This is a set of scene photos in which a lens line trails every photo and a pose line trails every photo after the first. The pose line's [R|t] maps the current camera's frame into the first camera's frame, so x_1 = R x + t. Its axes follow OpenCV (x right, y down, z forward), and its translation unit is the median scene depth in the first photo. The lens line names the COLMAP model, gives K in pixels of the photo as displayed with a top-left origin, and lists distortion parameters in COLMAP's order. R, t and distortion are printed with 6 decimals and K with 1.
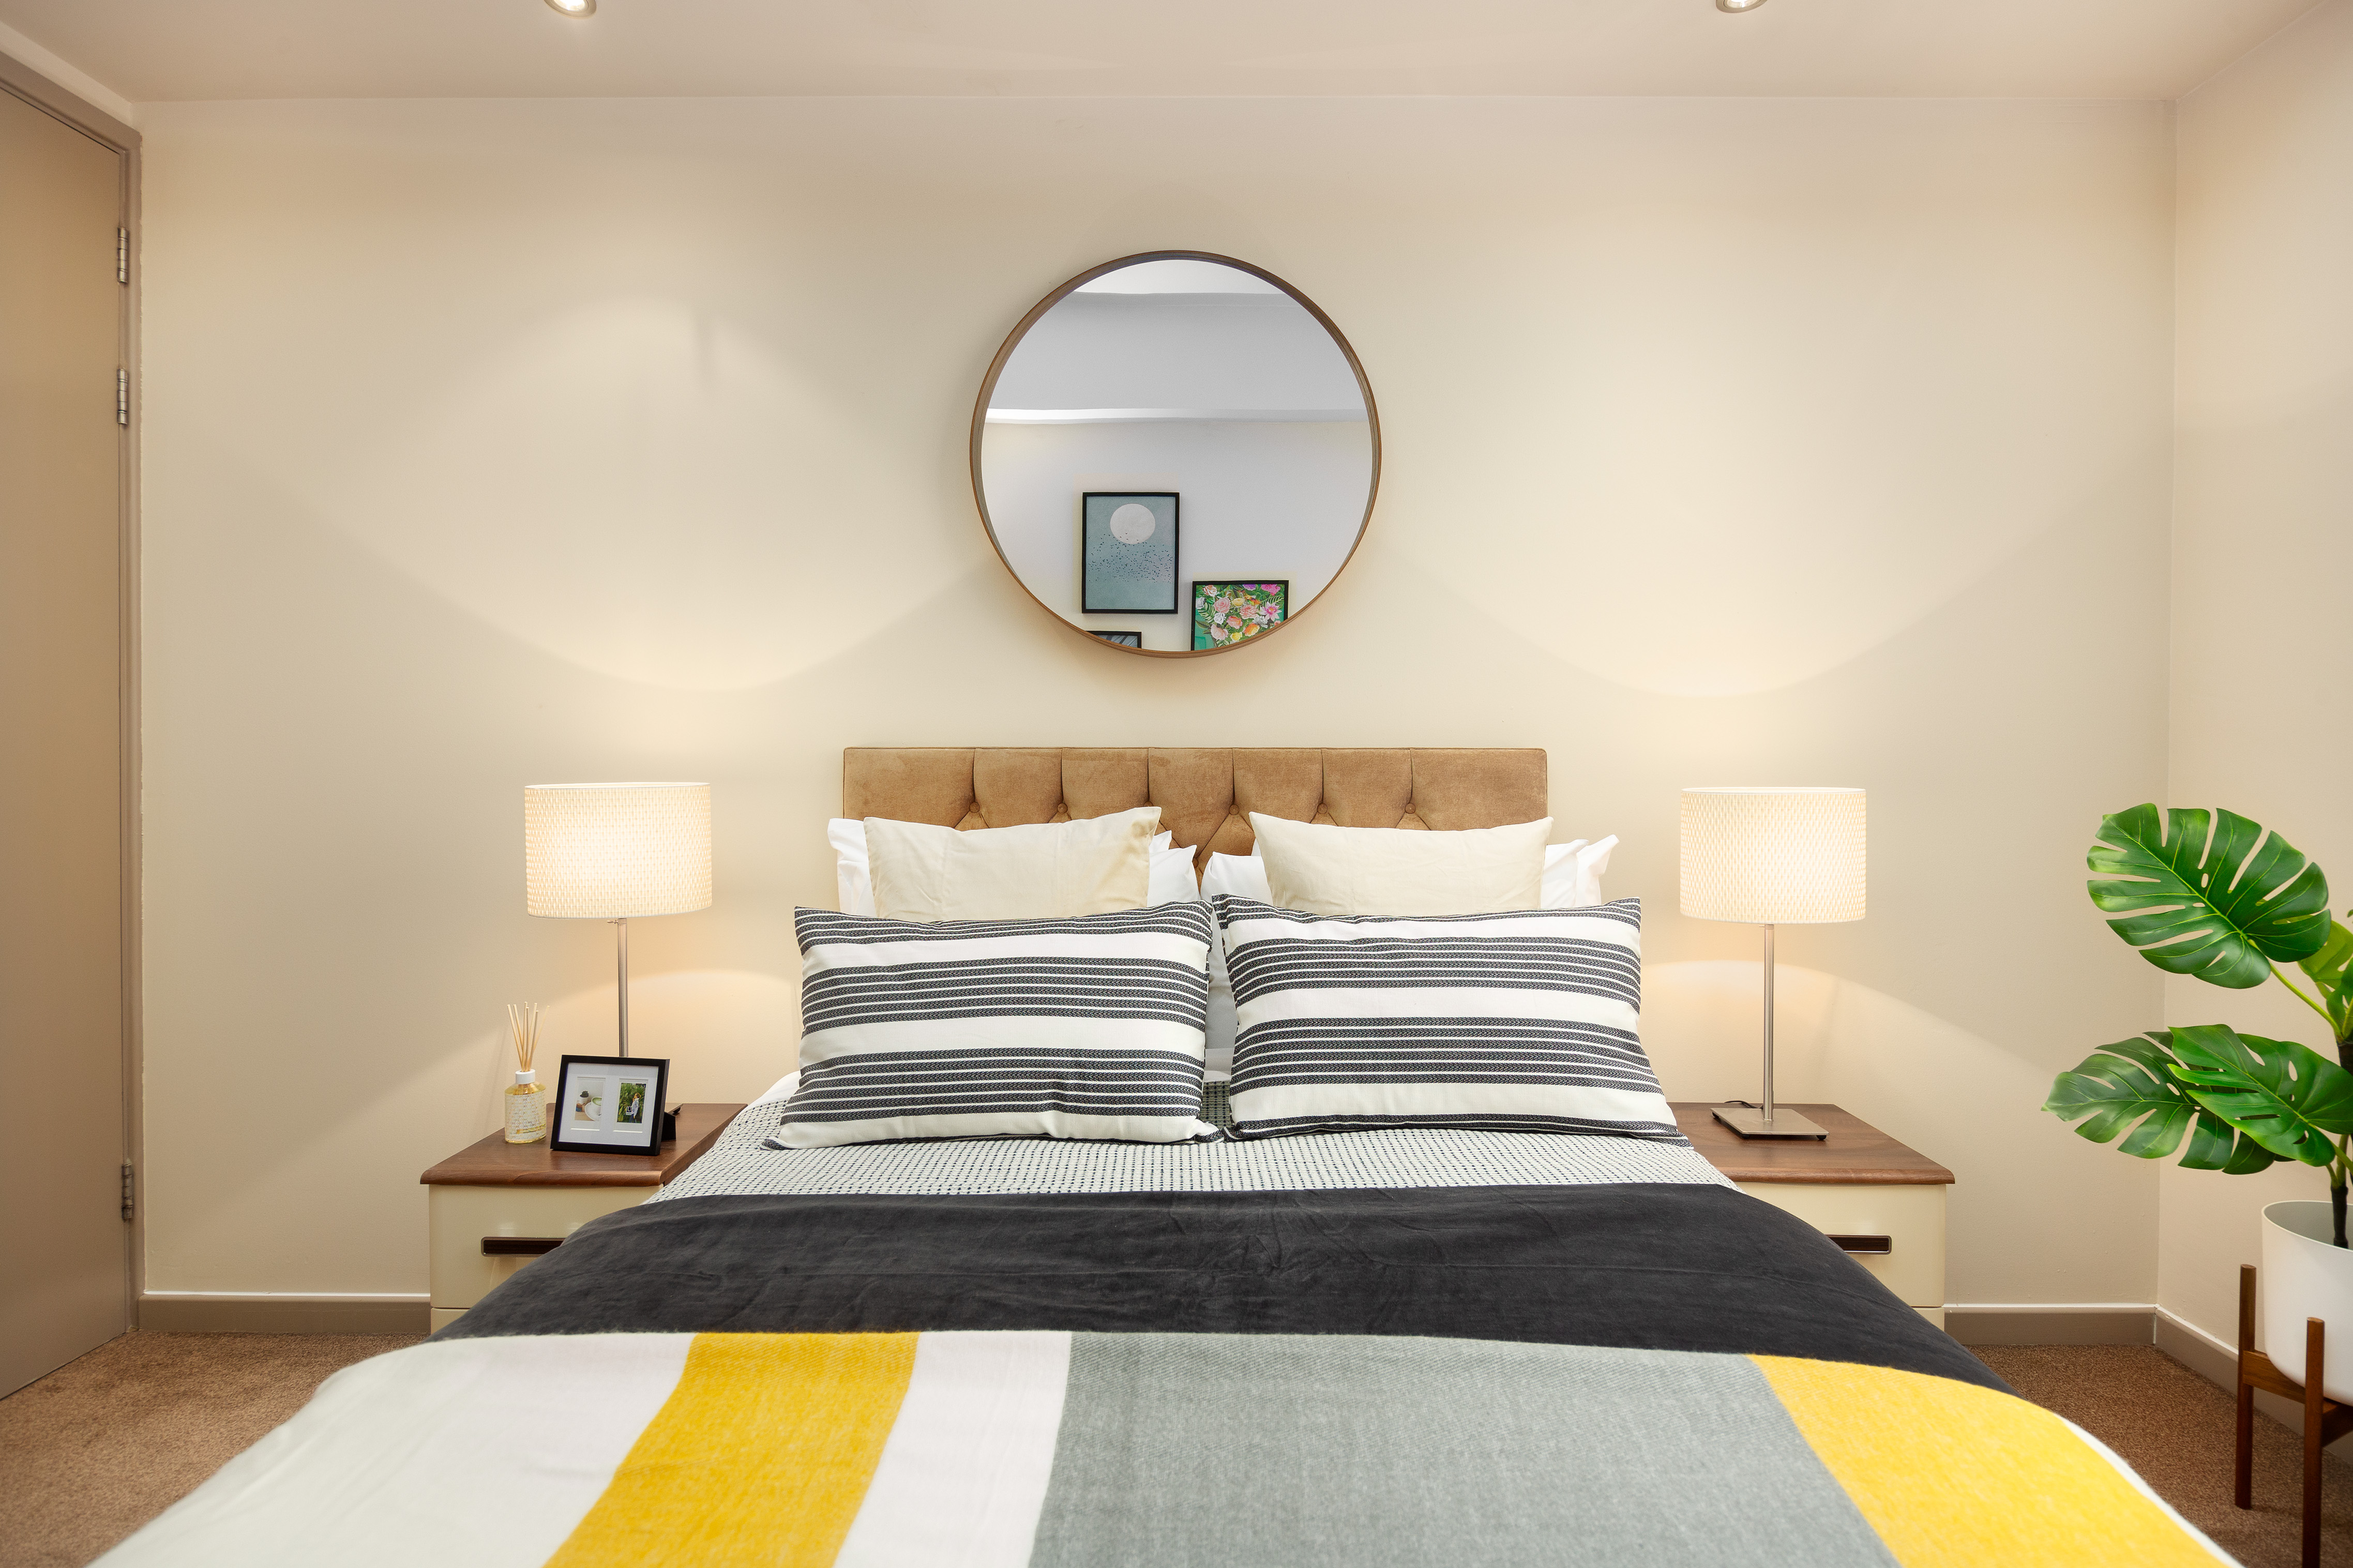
lens RADIAL K [[1295.5, 0, 1175.7], [0, 1295.5, 765.4], [0, 0, 1]] dist [0.005925, -0.001996]
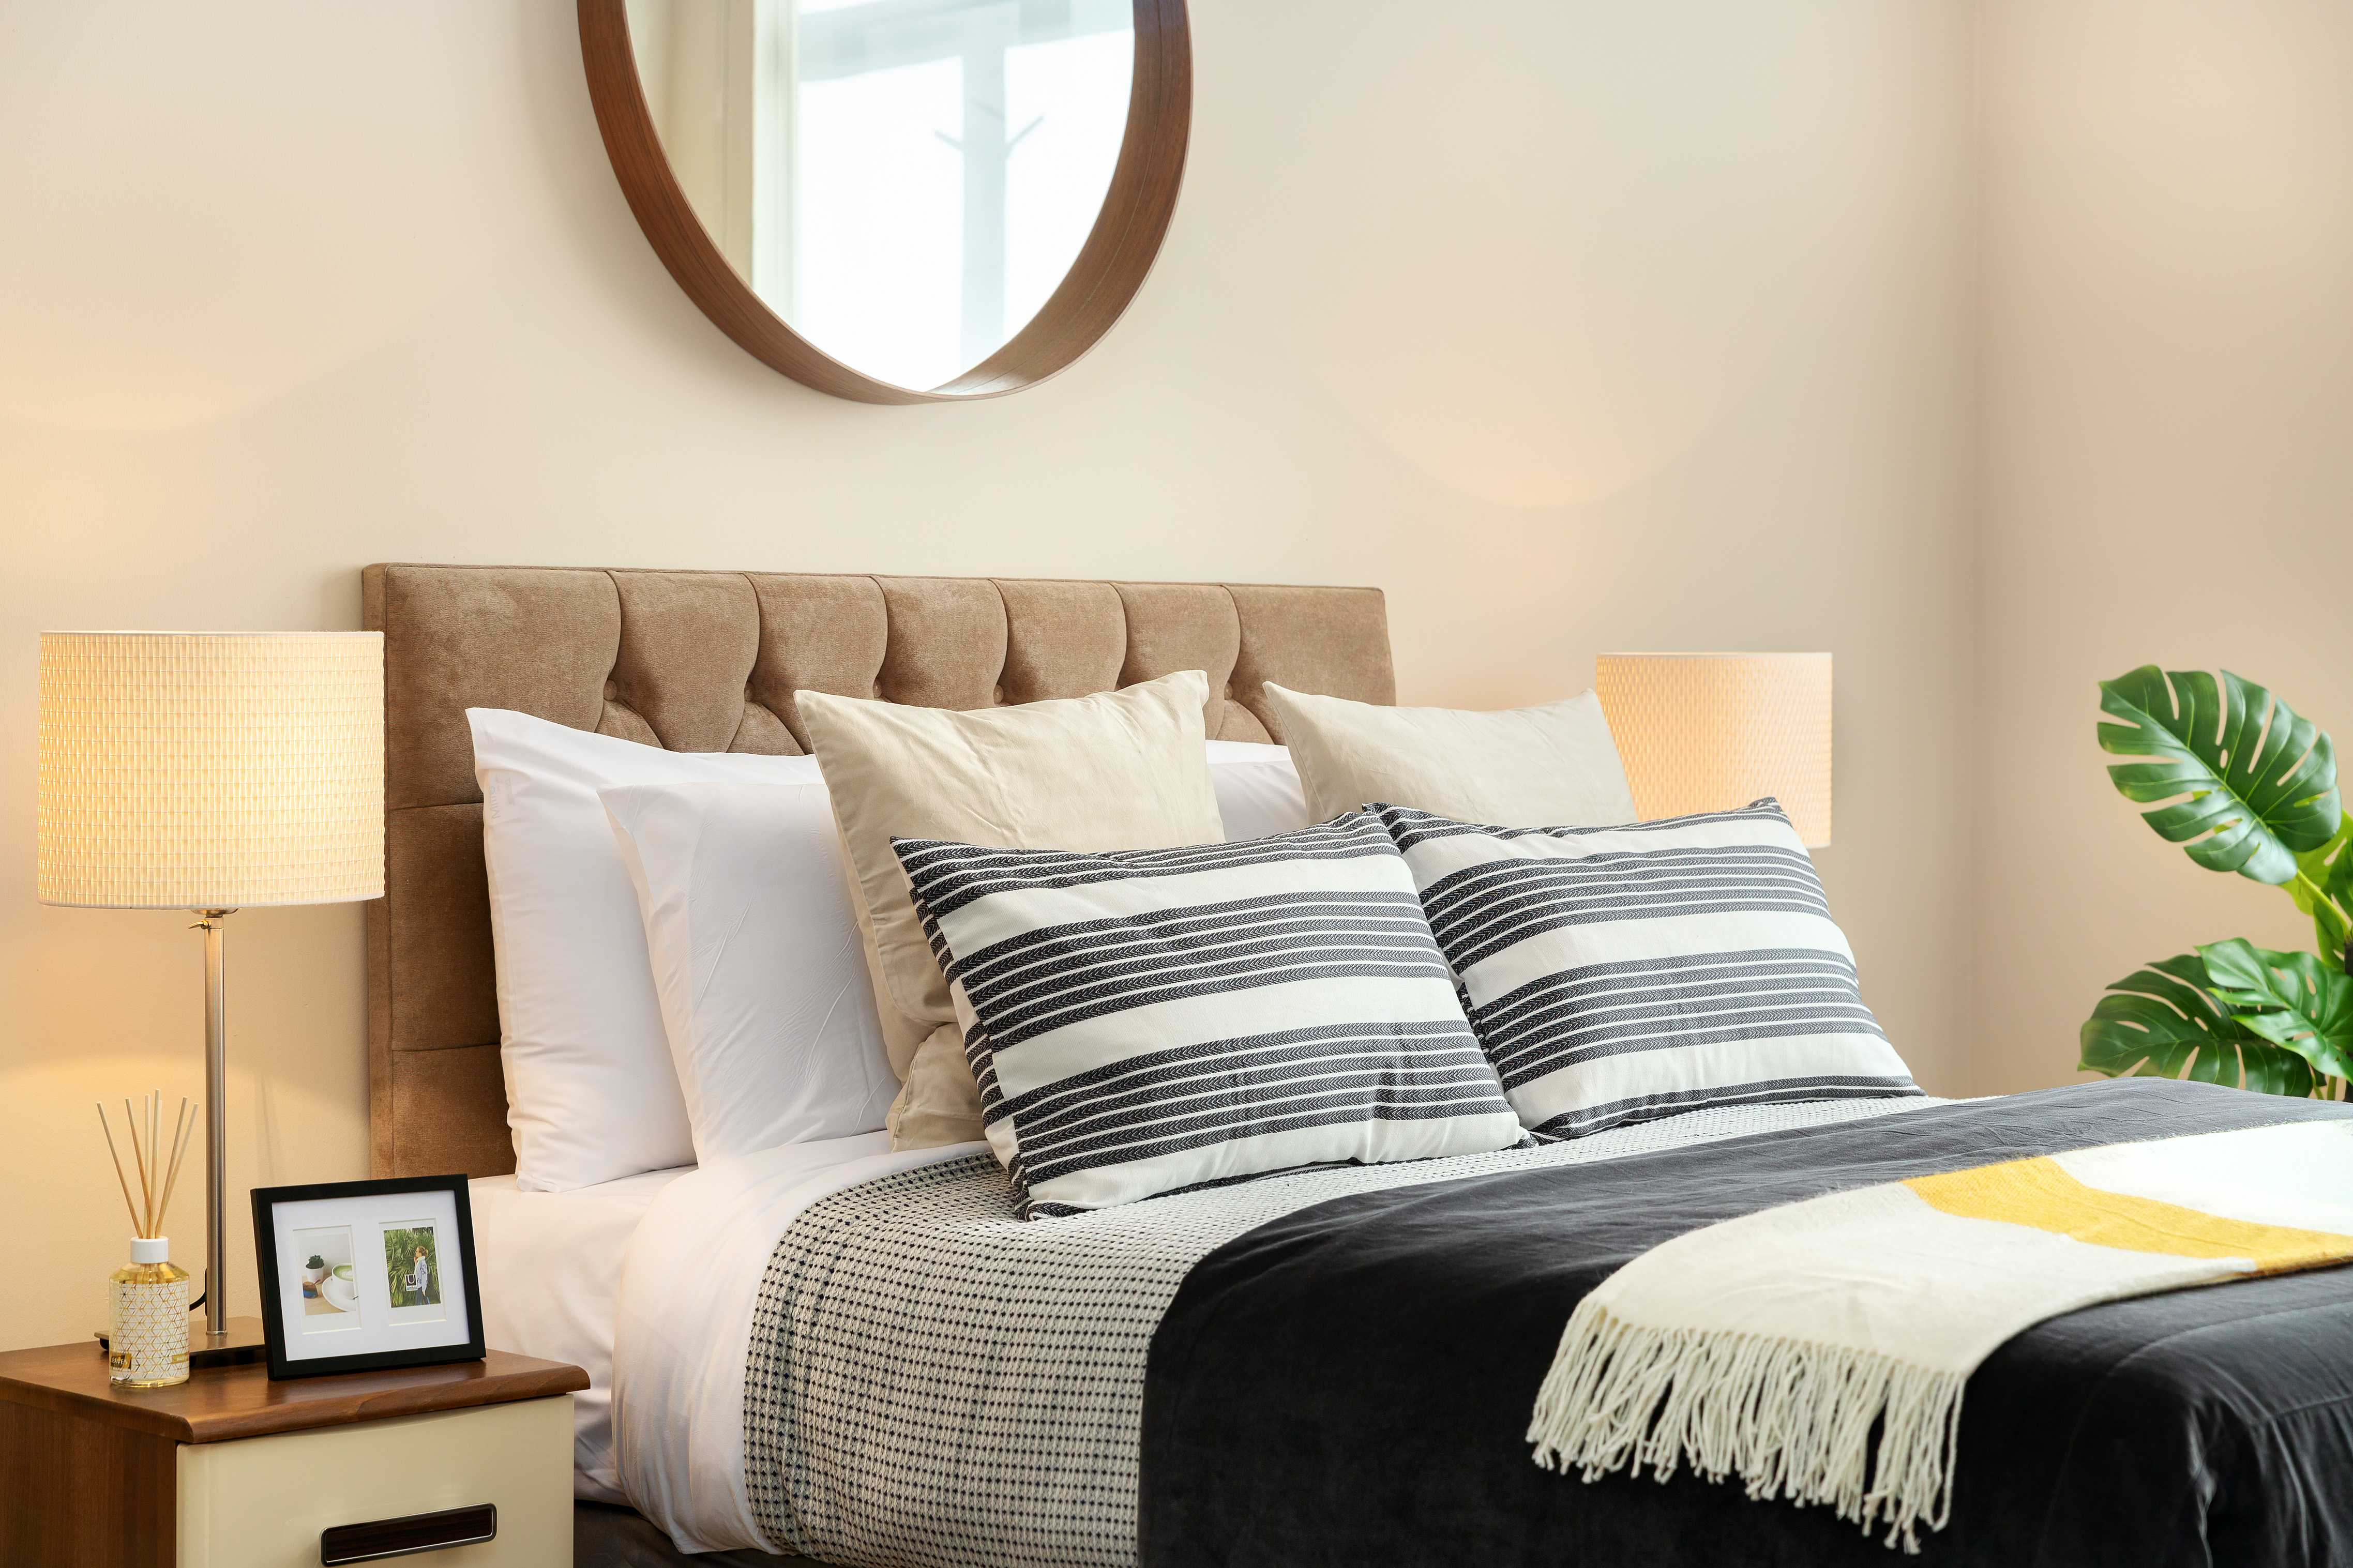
lens RADIAL K [[4382.2, 0, 1196.2], [0, 4382.2, 781.9], [0, 0, 1]] dist [0.059802, 0.000000]
pose [[0.698506, -0.016518, 0.715413, -1.549031], [0.004619, 0.999817, 0.018574, 0.048634], [-0.715589, -0.009670, 0.698455, -0.428538]]
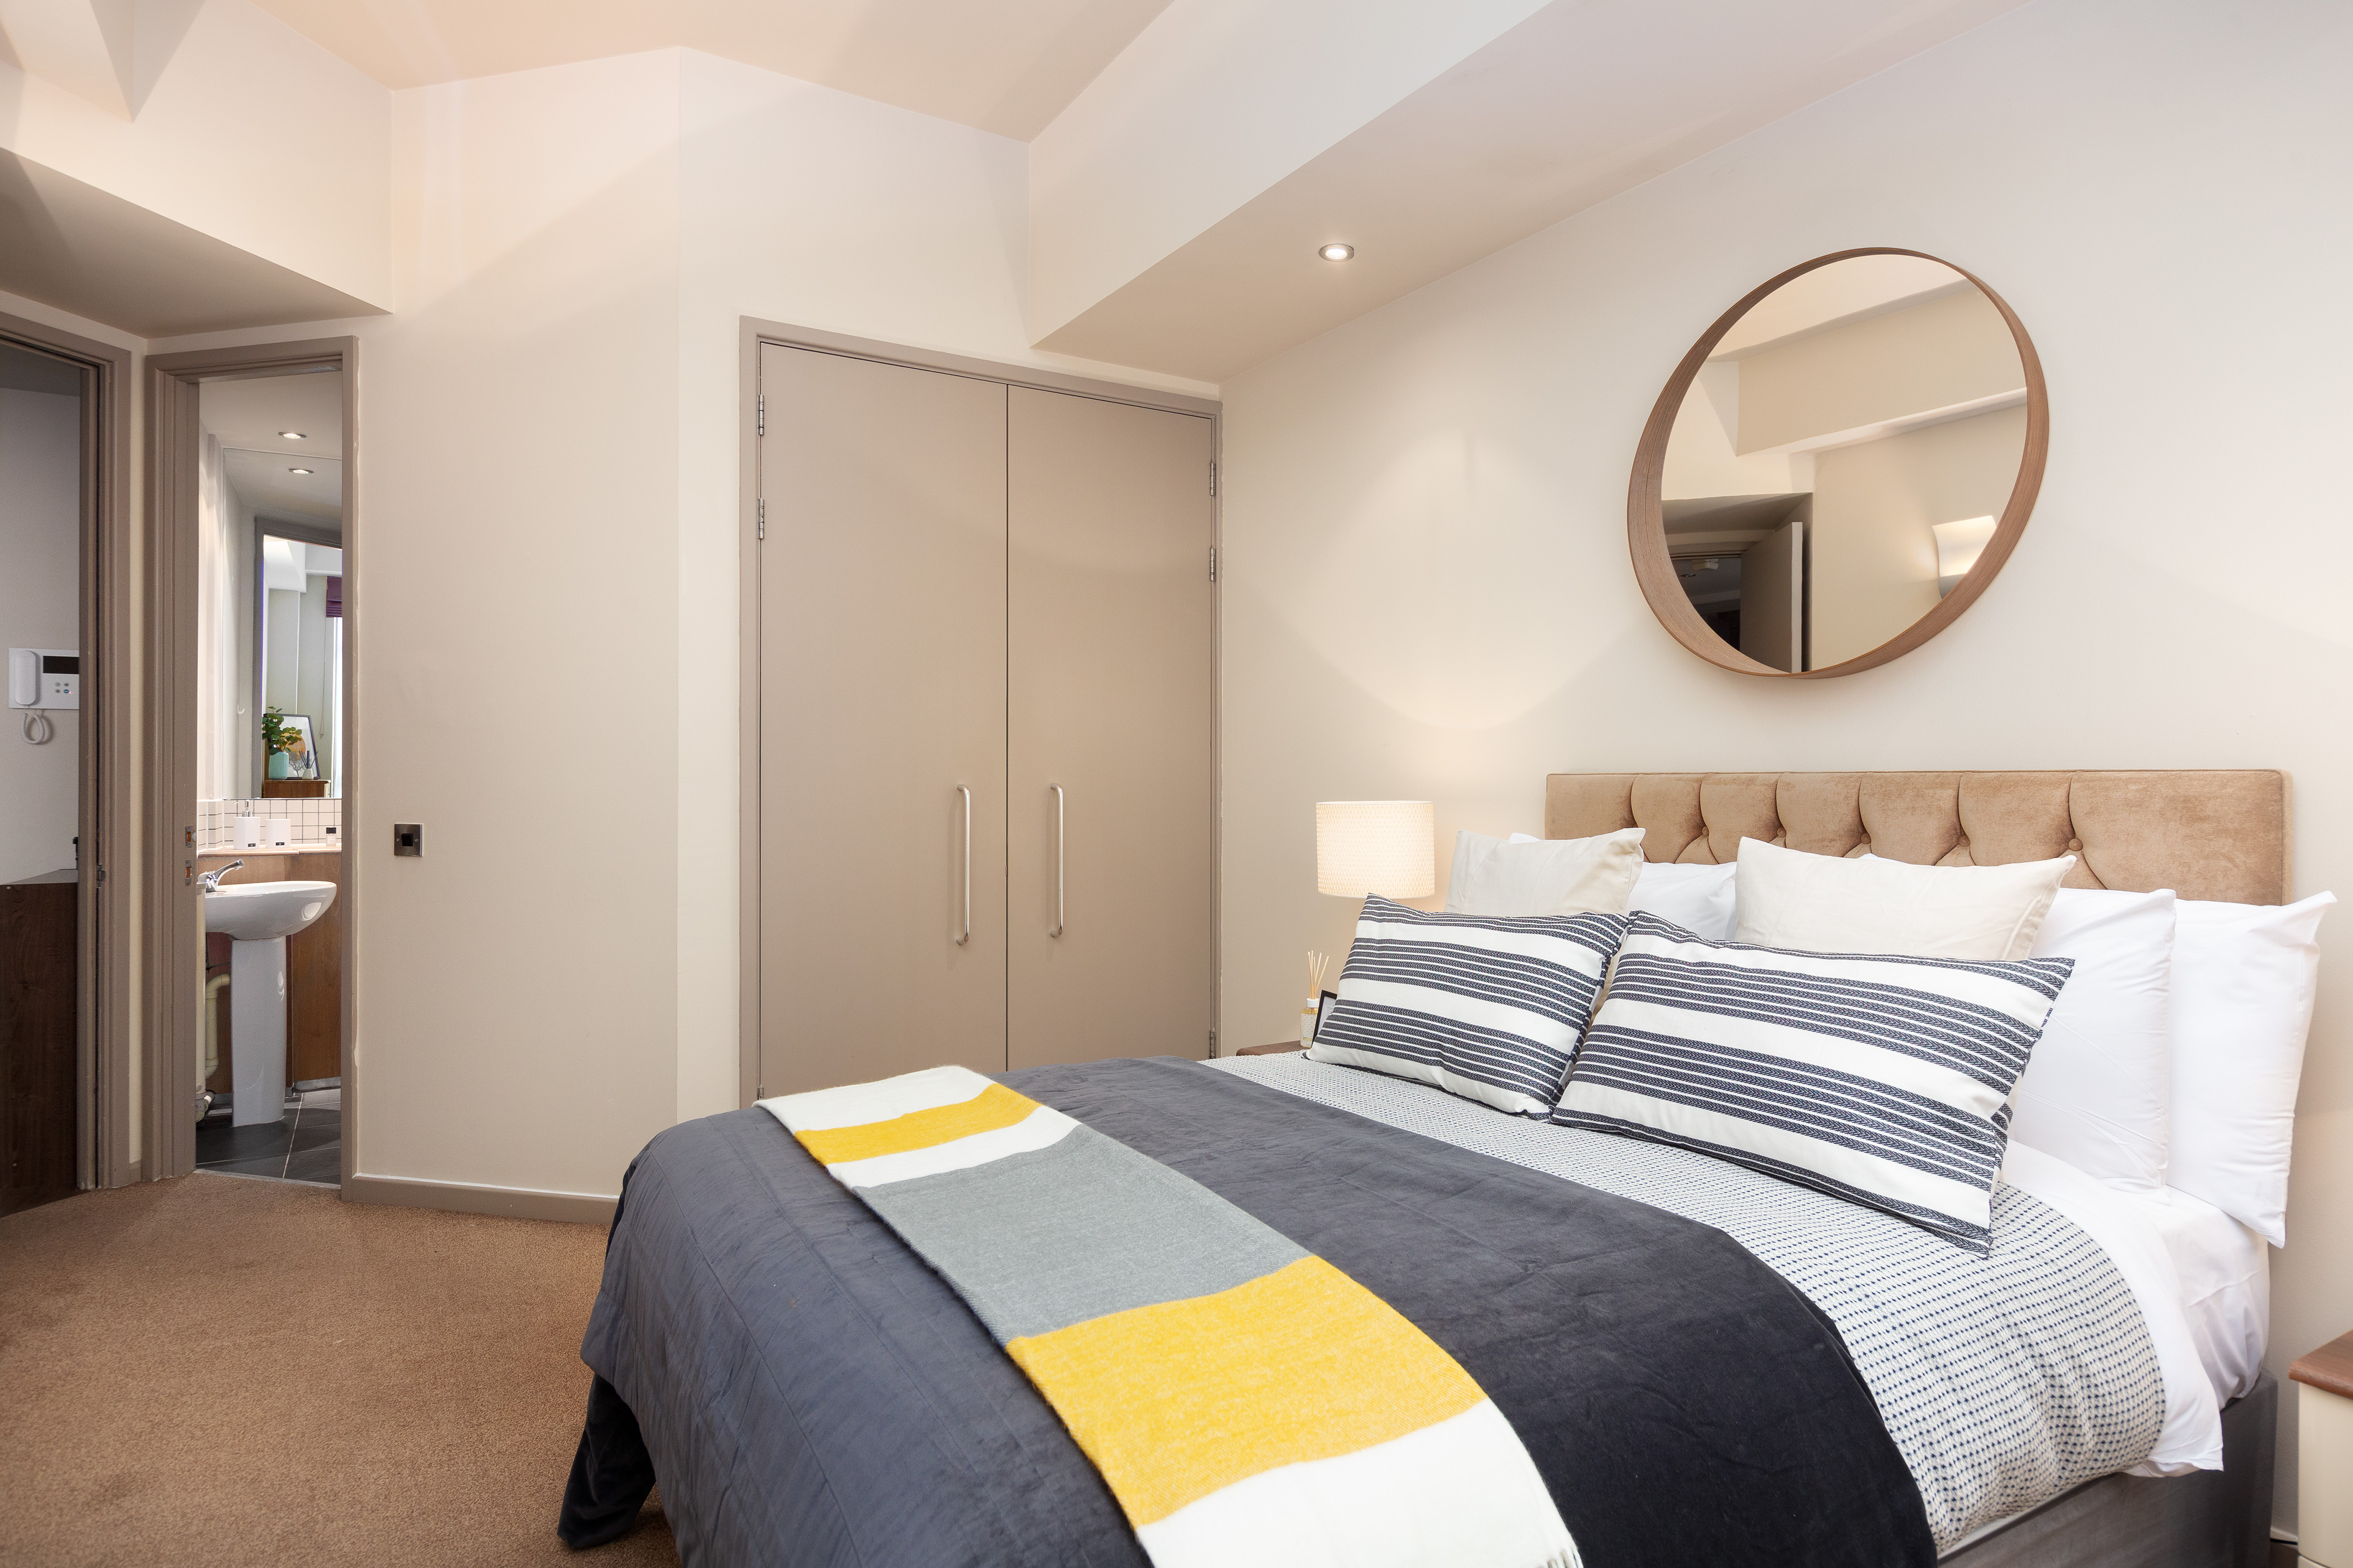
lens RADIAL K [[1295.5, 0, 1161.4], [0, 1295.5, 790.6], [0, 0, 1]] dist [0.005925, -0.001996]
pose [[0.522334, 0.004027, -0.852731, 0.731285], [-0.007227, 0.999974, 0.000295, 0.004134], [0.852710, 0.006008, 0.522350, 0.113735]]
